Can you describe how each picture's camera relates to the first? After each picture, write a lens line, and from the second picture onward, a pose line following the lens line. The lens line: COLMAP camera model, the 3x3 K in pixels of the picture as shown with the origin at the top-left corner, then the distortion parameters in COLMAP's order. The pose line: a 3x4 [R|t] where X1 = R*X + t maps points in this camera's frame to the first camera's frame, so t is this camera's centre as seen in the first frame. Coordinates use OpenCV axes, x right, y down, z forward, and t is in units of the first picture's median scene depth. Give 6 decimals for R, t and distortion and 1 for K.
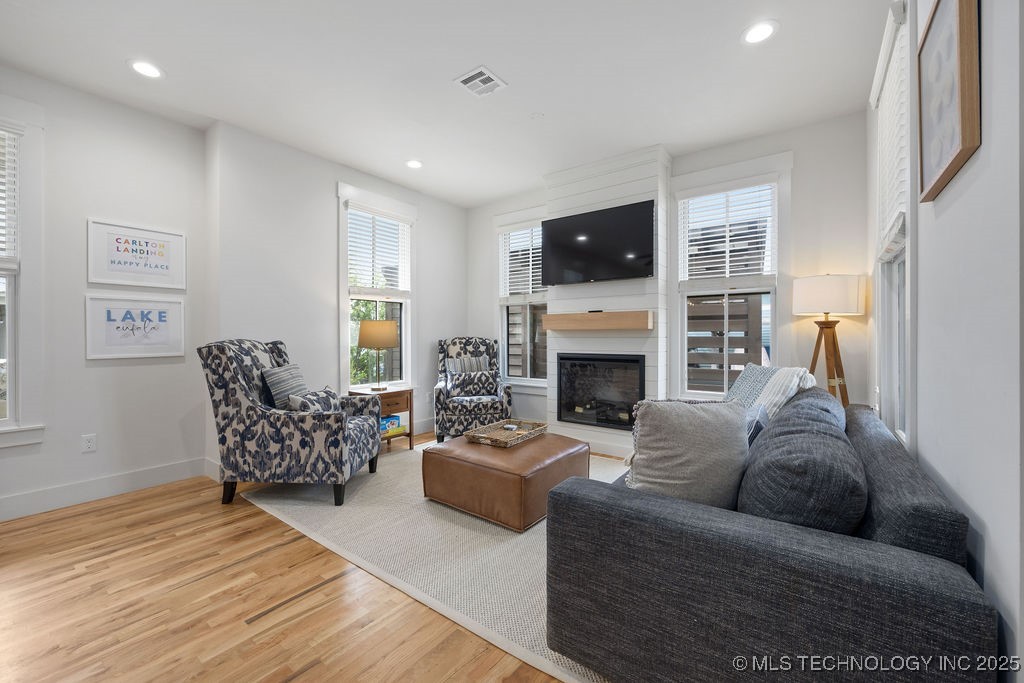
lens RADIAL K [[407.3, 0, 508.6], [0, 407.3, 336.7], [0, 0, 1]] dist [-0.004017, -0.000290]
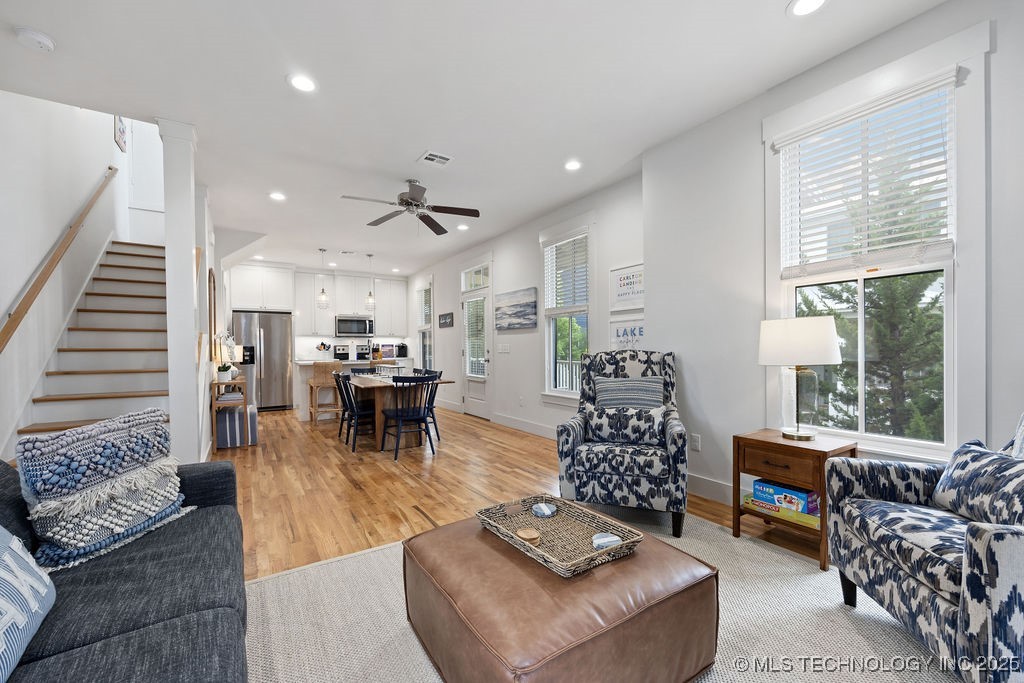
lens RADIAL K [[410.2, 0, 508.6], [0, 410.2, 360.1], [0, 0, 1]] dist [-0.015399, -0.000120]
pose [[-0.345106, 0.031951, -0.938020, 0.548132], [0.008517, 0.999486, 0.030911, -0.004641], [0.938525, 0.002679, -0.345201, 1.211601]]
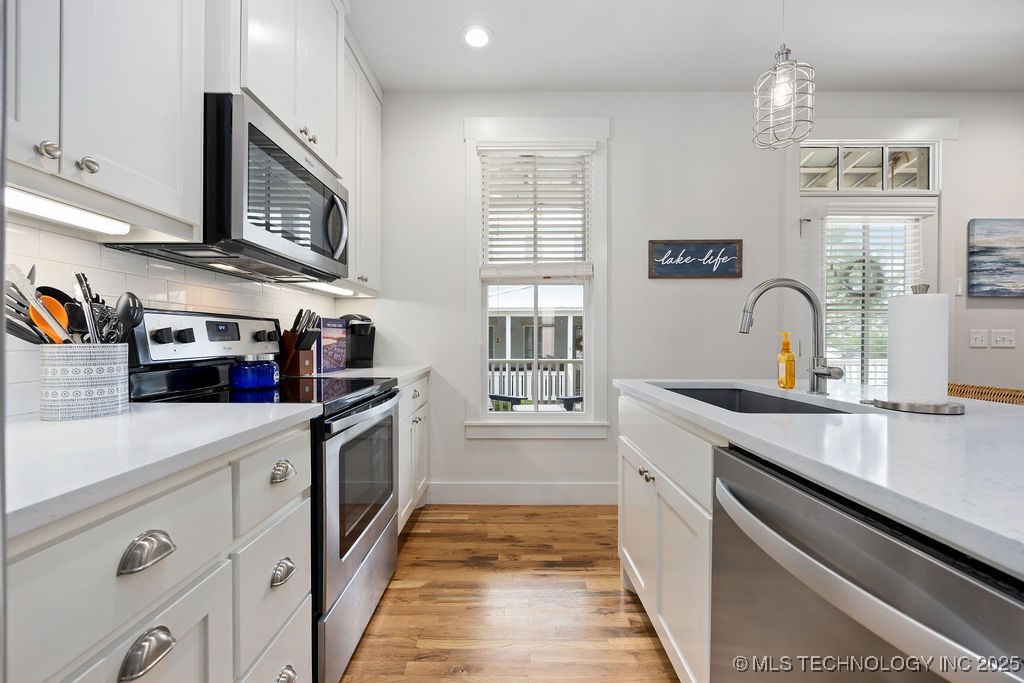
lens RADIAL K [[408.0, 0, 507.3], [0, 408.0, 341.4], [0, 0, 1]] dist [-0.002245, -0.000265]
pose [[0.597385, 0.004698, -0.801941, -1.464823], [-0.001019, 0.999986, 0.005099, 0.004521], [0.801954, -0.002229, 0.597381, -1.188086]]
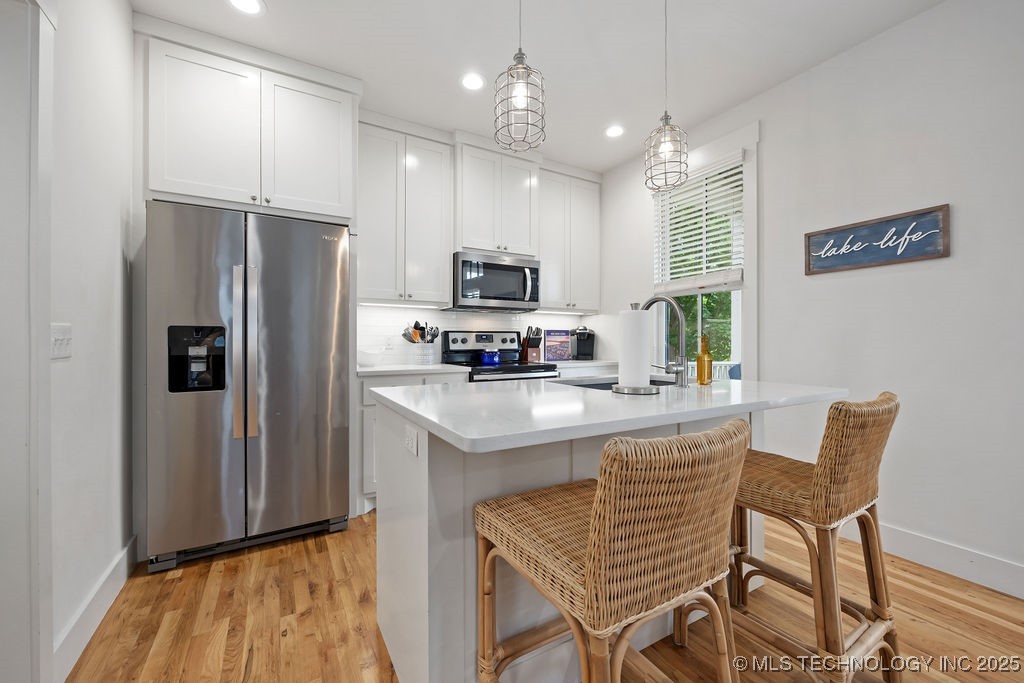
lens RADIAL K [[407.3, 0, 508.6], [0, 407.3, 336.7], [0, 0, 1]] dist [-0.004017, -0.000290]
pose [[-0.395350, -0.008875, -0.918487, -0.950258], [0.000344, 0.999952, -0.009810, 0.000387], [0.918530, -0.004194, -0.395328, -0.544867]]
